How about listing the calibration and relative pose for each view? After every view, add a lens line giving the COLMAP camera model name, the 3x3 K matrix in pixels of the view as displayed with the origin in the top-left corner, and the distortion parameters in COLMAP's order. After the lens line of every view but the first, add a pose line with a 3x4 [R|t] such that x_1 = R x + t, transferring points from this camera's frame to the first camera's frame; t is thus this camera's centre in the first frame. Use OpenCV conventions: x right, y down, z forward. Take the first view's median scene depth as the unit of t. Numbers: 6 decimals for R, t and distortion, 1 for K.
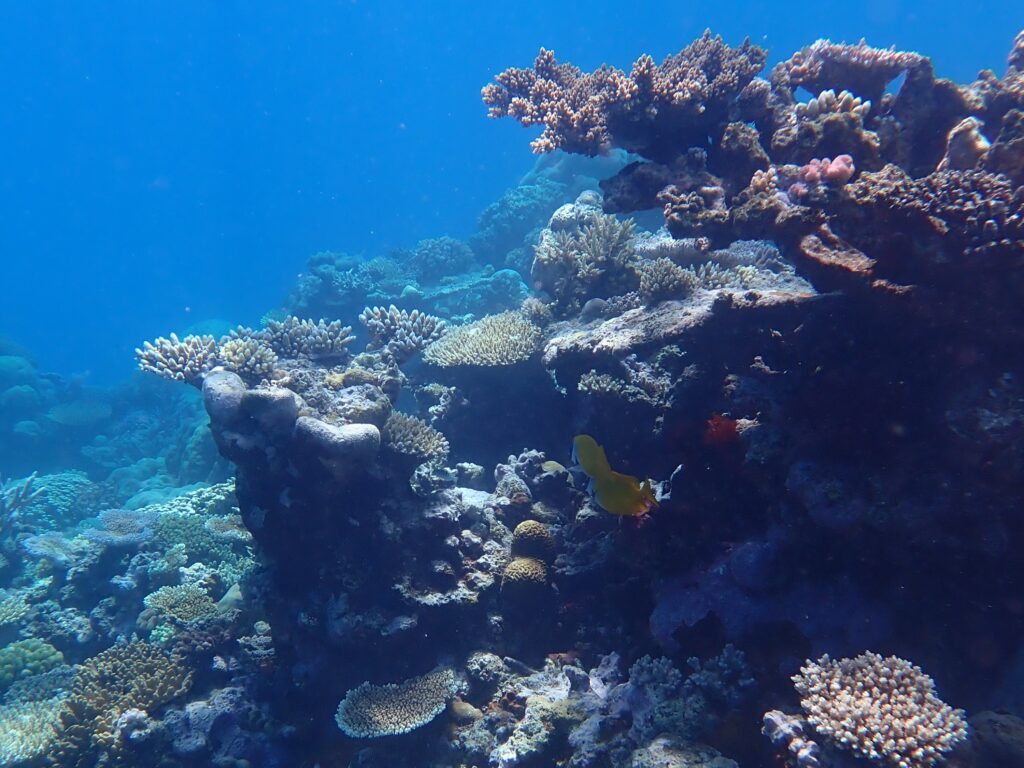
lens RADIAL K [[1628.9, 0, 511.8], [0, 1628.9, 383.9], [0, 0, 1]] dist [0.403384, 0.000000]
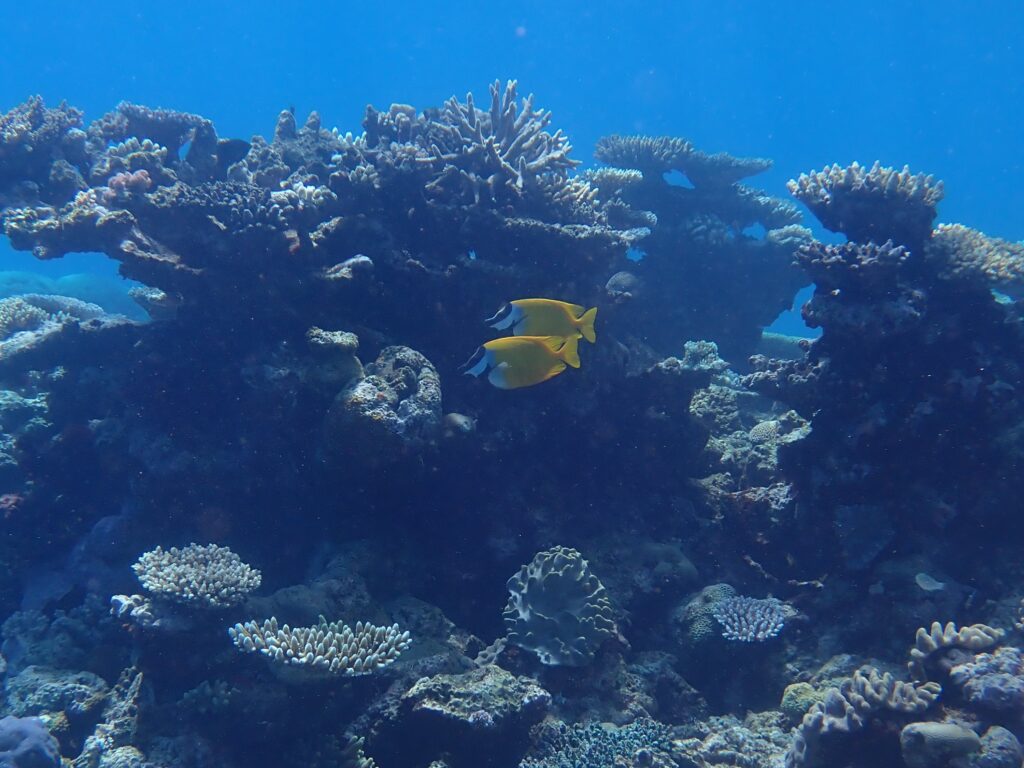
lens RADIAL K [[1793.1, 0, 511.7], [0, 1793.1, 383.7], [0, 0, 1]] dist [0.299971, 0.000000]
pose [[0.940298, -0.059811, 0.335055, -0.017883], [0.100289, 0.989420, -0.104829, 0.195308], [-0.325240, 0.132173, 0.936349, -0.394426]]
